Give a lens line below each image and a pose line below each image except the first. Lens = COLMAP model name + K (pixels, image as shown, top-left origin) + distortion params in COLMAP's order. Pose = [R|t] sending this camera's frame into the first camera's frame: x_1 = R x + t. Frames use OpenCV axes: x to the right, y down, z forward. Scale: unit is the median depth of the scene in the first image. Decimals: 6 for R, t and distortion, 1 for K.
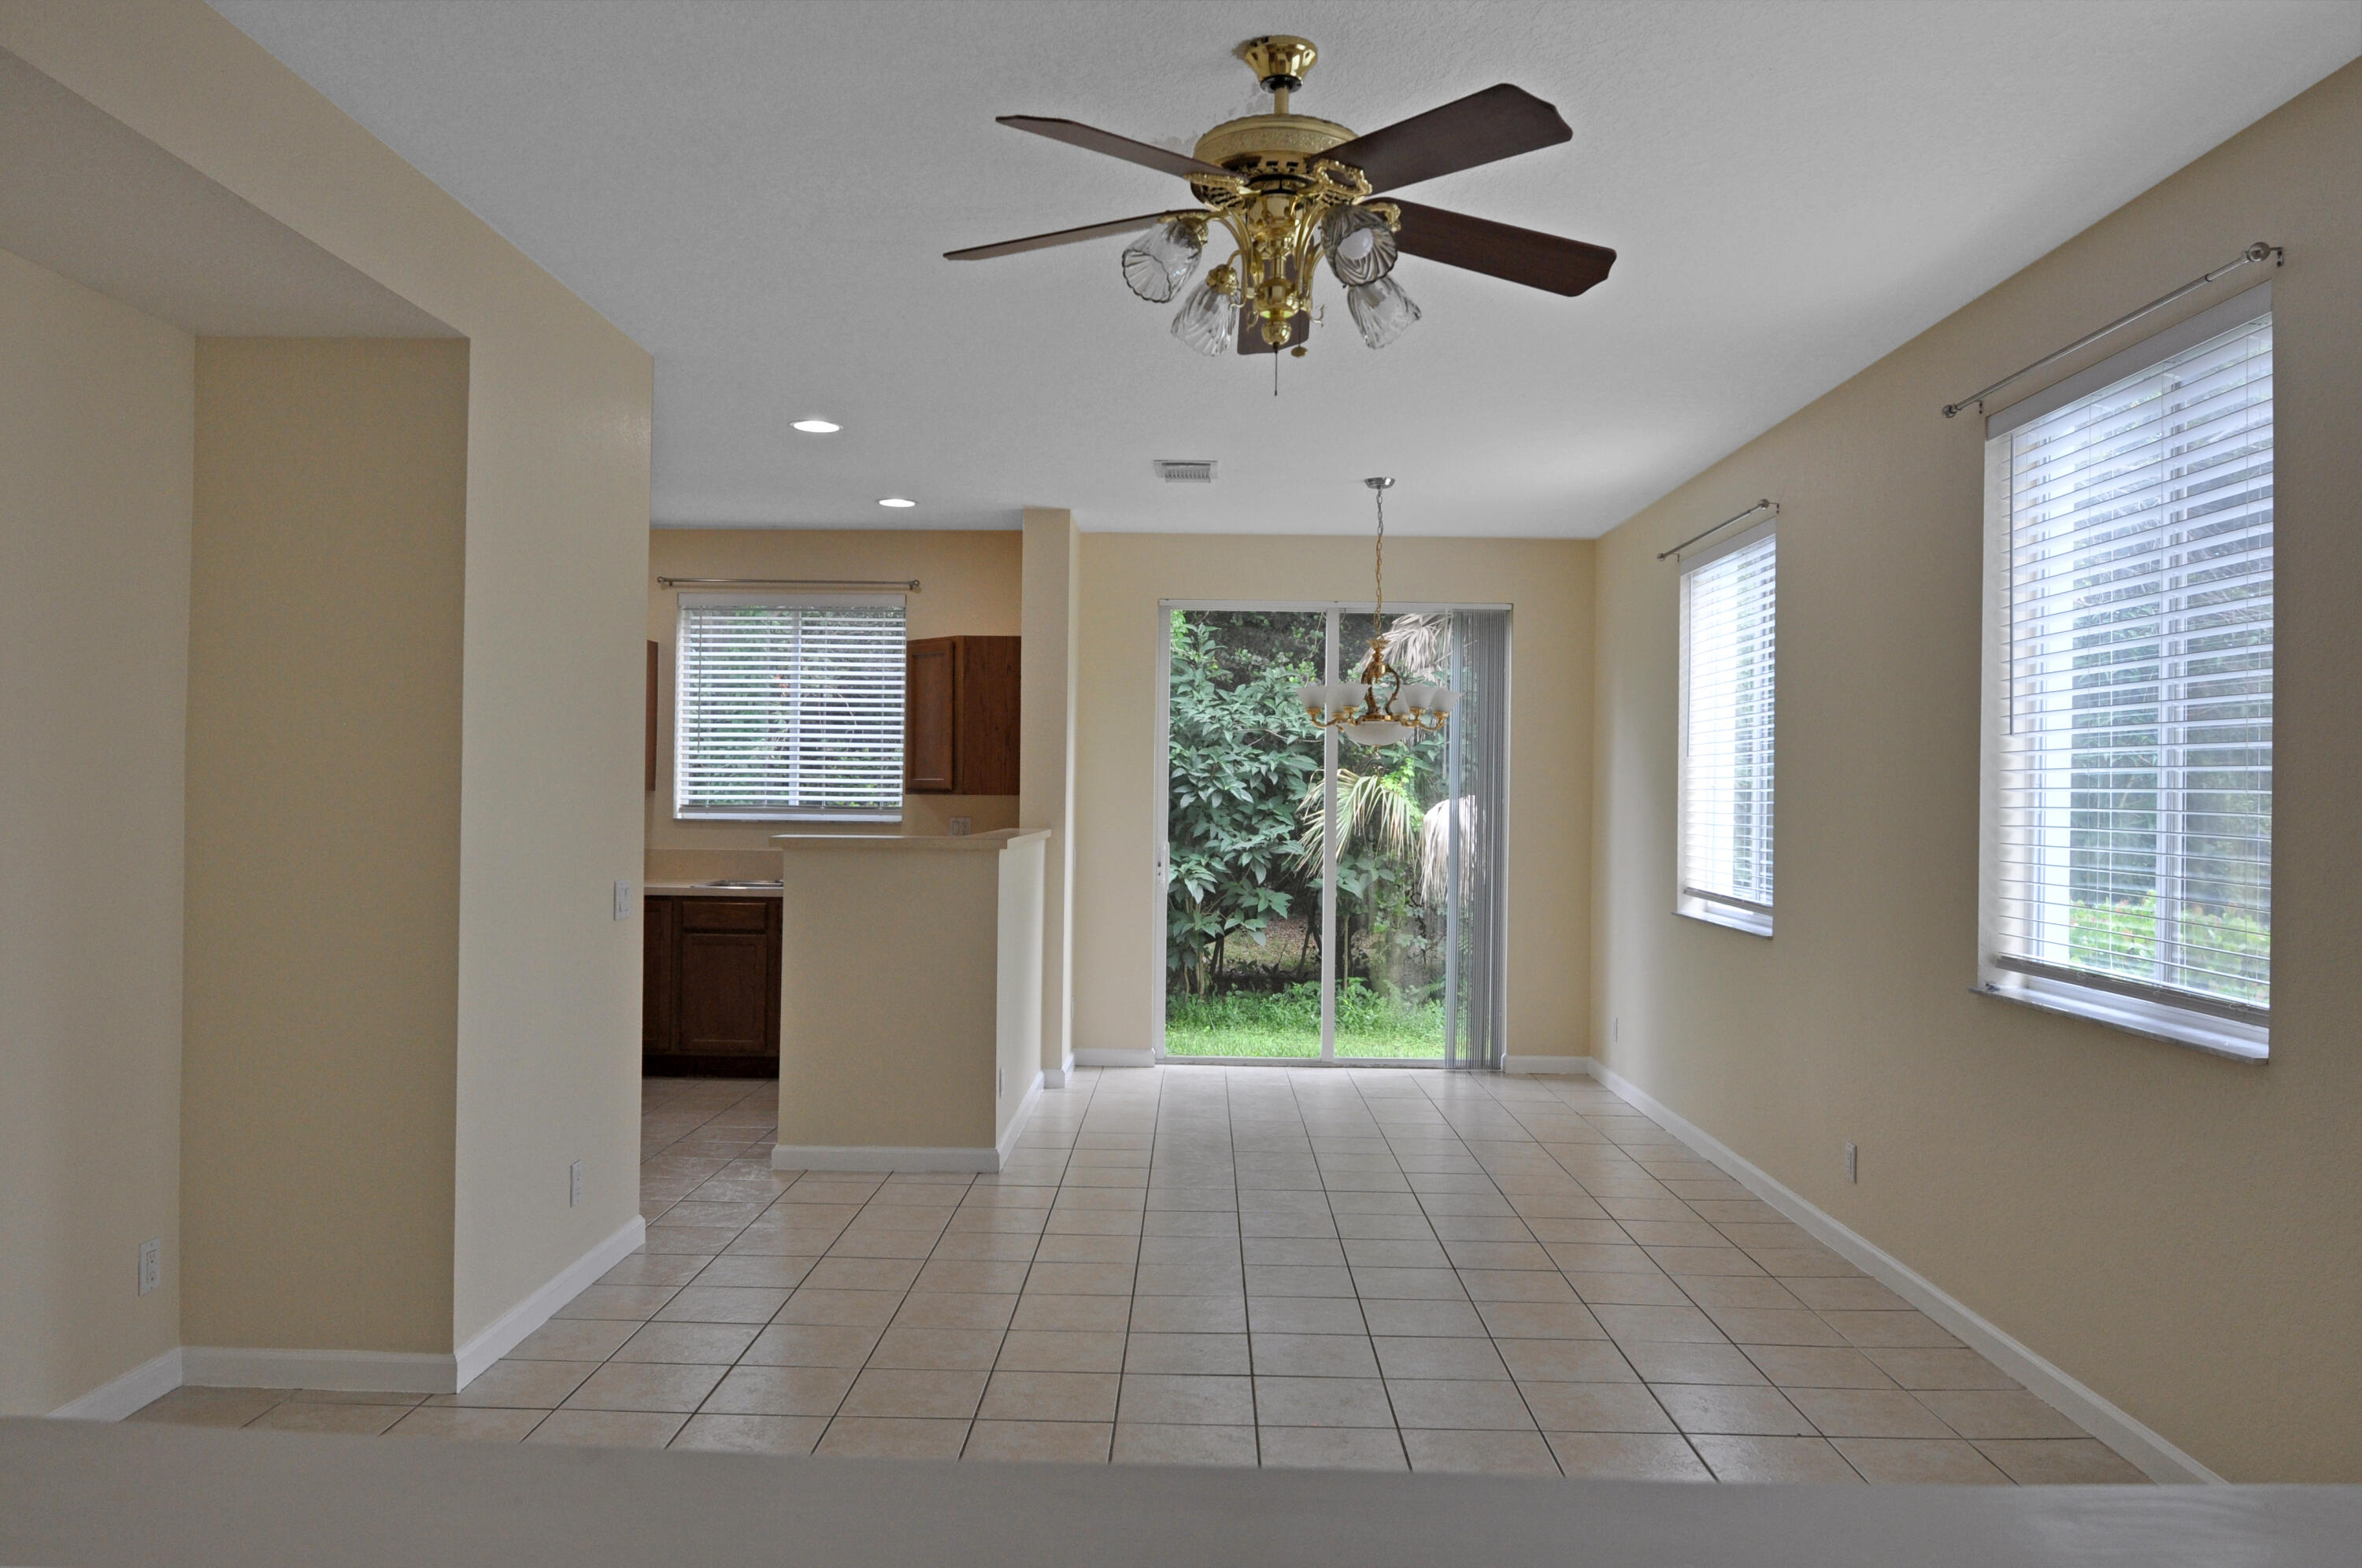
lens RADIAL K [[1654.7, 0, 1184.2], [0, 1654.7, 835.9], [0, 0, 1]] dist [0.082732, 0.000009]
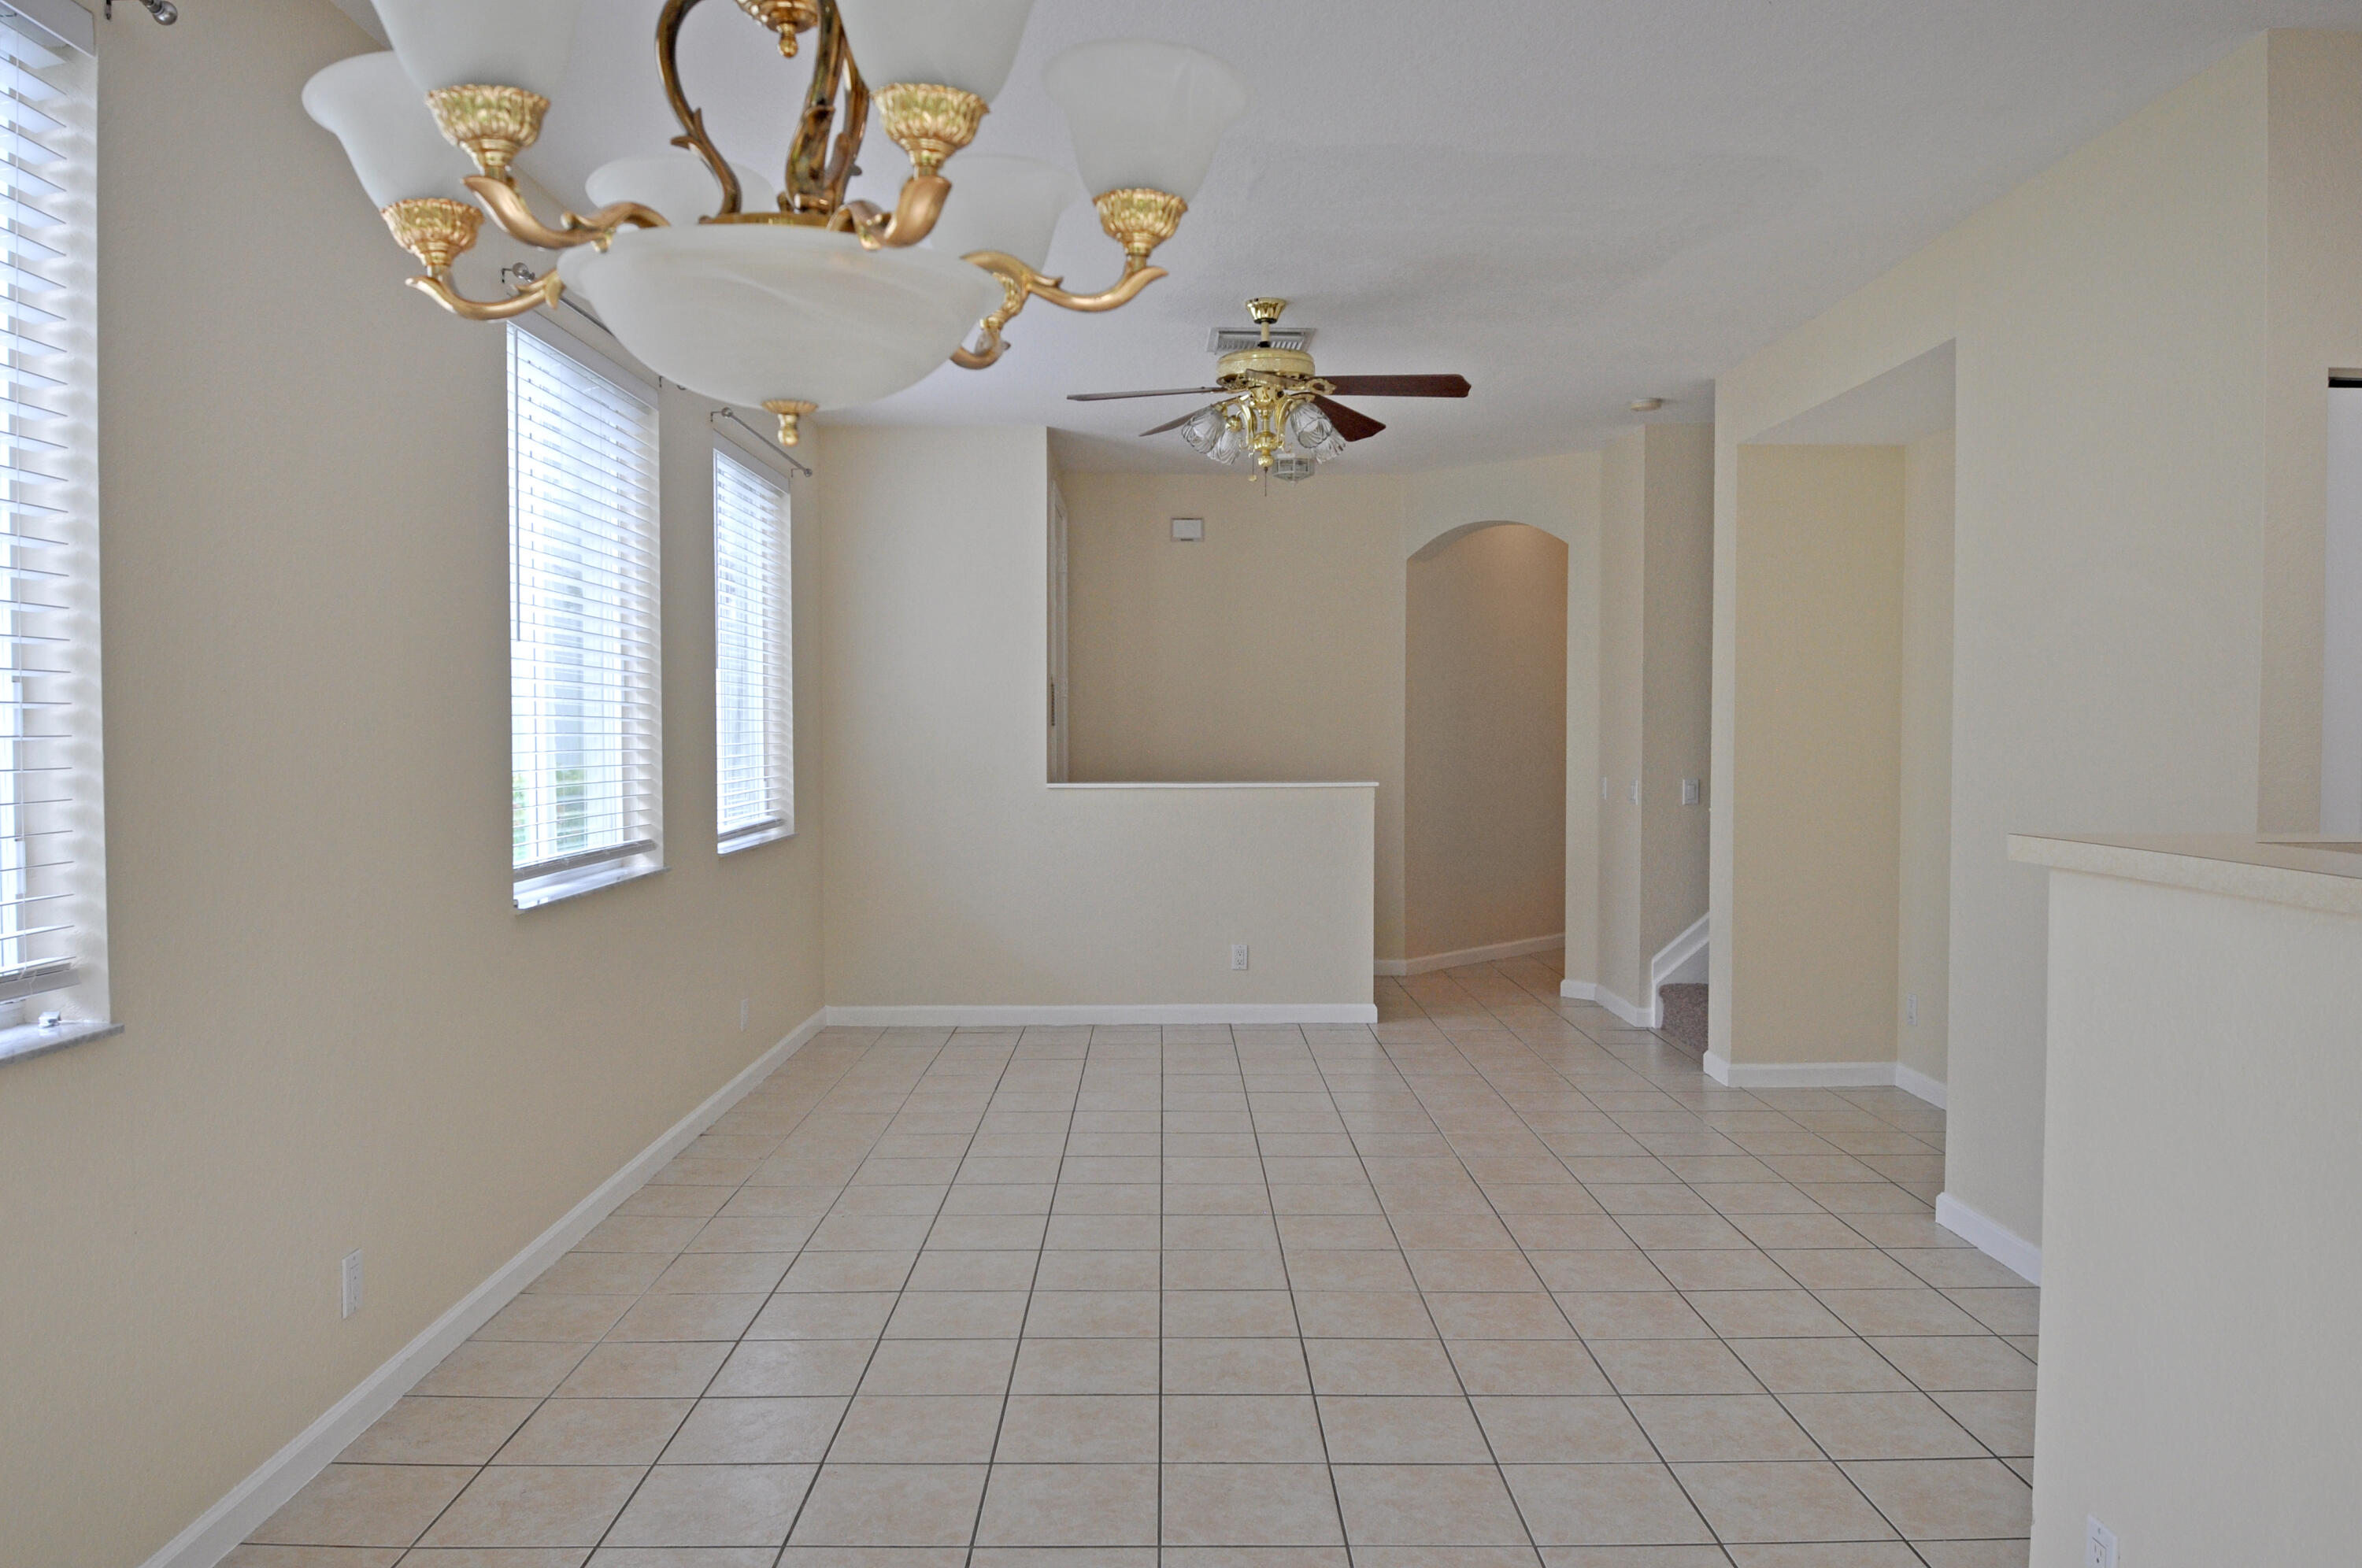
lens RADIAL K [[1689.6, 0, 1169.3], [0, 1689.6, 767.1], [0, 0, 1]] dist [0.004201, -0.000410]
pose [[-0.999743, -0.015403, -0.016634, 0.127116], [-0.016208, 0.998648, 0.049388, -0.040042], [0.015851, 0.049645, -0.998641, 1.941178]]
